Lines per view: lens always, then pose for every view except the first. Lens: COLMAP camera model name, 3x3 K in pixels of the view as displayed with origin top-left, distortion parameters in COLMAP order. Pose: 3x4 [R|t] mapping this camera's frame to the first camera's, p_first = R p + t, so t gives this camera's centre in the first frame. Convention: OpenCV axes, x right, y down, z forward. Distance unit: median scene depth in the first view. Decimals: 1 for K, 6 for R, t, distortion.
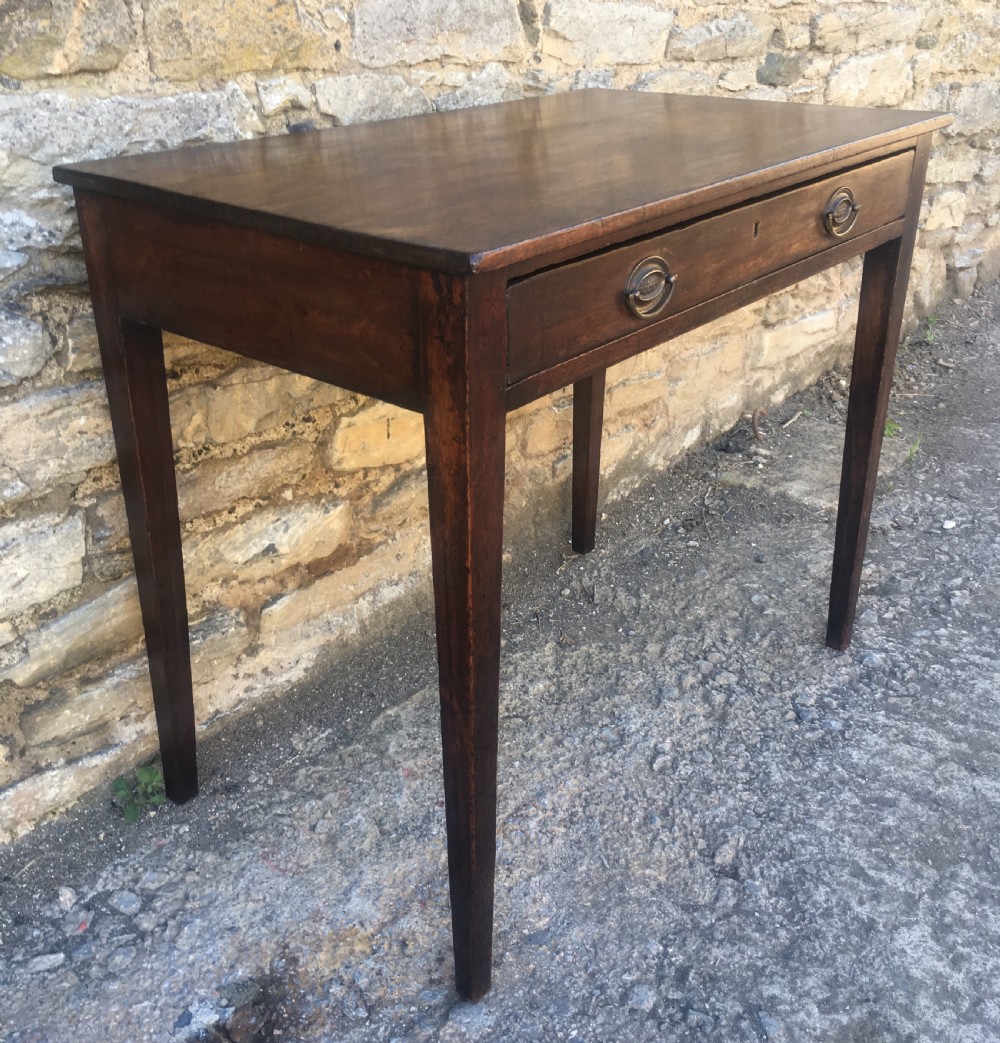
lens RADIAL K [[1136.1, 0, 502.1], [0, 1136.1, 489.1], [0, 0, 1]] dist [0.051162, 0.000000]
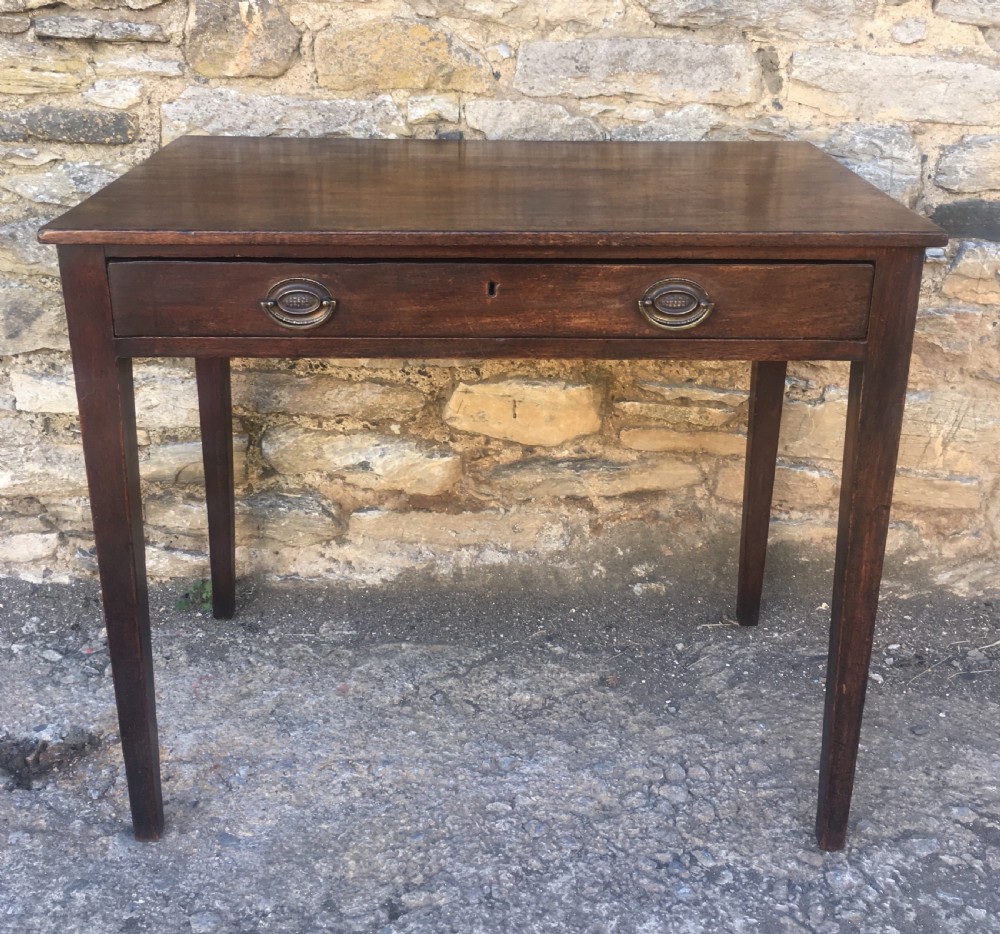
lens RADIAL K [[1163.9, 0, 502.0], [0, 1163.9, 338.8], [0, 0, 1]] dist [0.061081, 0.000000]
pose [[0.642339, 0.263490, -0.719704, 0.773604], [-0.339328, 0.939765, 0.041205, -0.180465], [0.687210, 0.217748, 0.693057, 0.229113]]
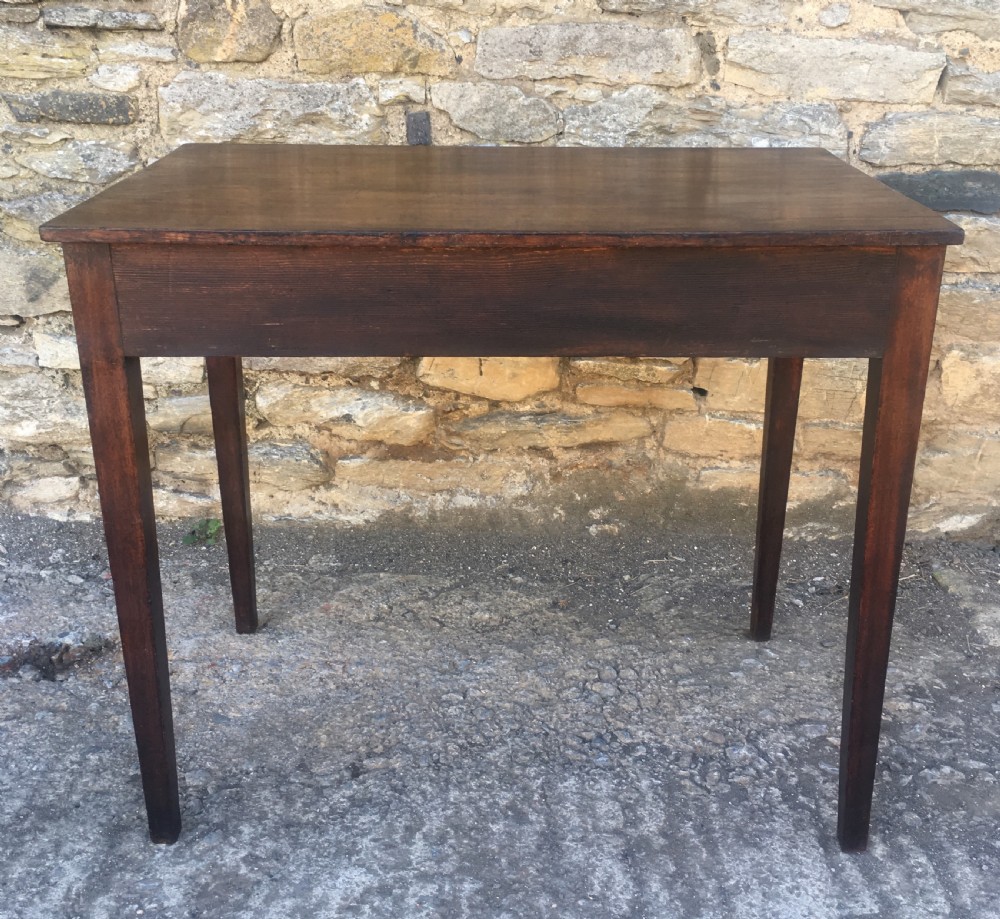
lens RADIAL K [[1163.9, 0, 502.4], [0, 1163.9, 412.2], [0, 0, 1]] dist [0.061081, 0.000000]
pose [[0.619549, 0.306043, -0.722839, 0.942367], [-0.338458, 0.935017, 0.105783, -0.167490], [0.708241, 0.179113, 0.682871, 0.199837]]
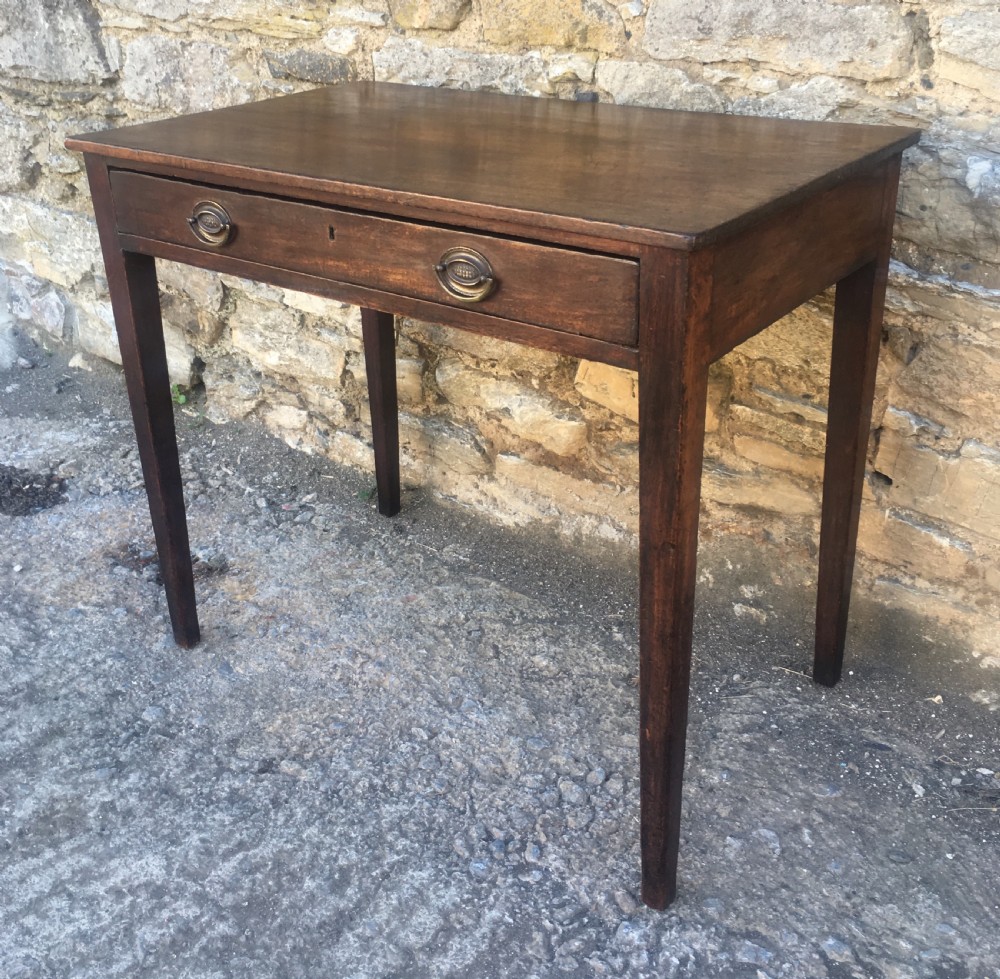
lens RADIAL K [[1169.1, 0, 500.8], [0, 1169.1, 390.4], [0, 0, 1]] dist [0.048125, 0.000000]
pose [[0.043222, 0.392428, -0.918767, 1.019966], [-0.402621, 0.848485, 0.343468, -0.426991], [0.914346, 0.355069, 0.194672, 0.769292]]
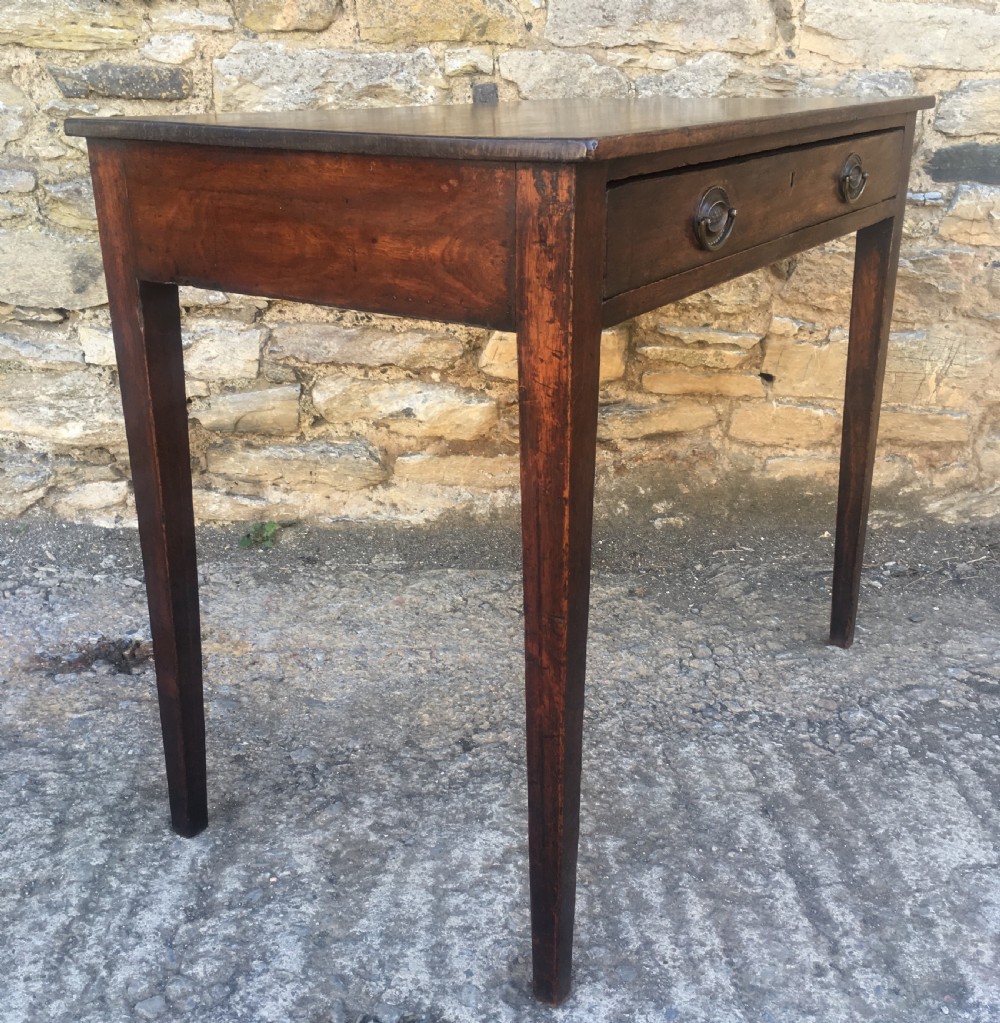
lens RADIAL K [[1135.8, 0, 502.0], [0, 1135.8, 503.5], [0, 0, 1]] dist [0.052583, 0.000000]
pose [[0.662319, 0.295295, -0.688574, 0.832267], [-0.321599, 0.942129, 0.094696, -0.006035], [0.676689, 0.158725, 0.718956, 0.161399]]
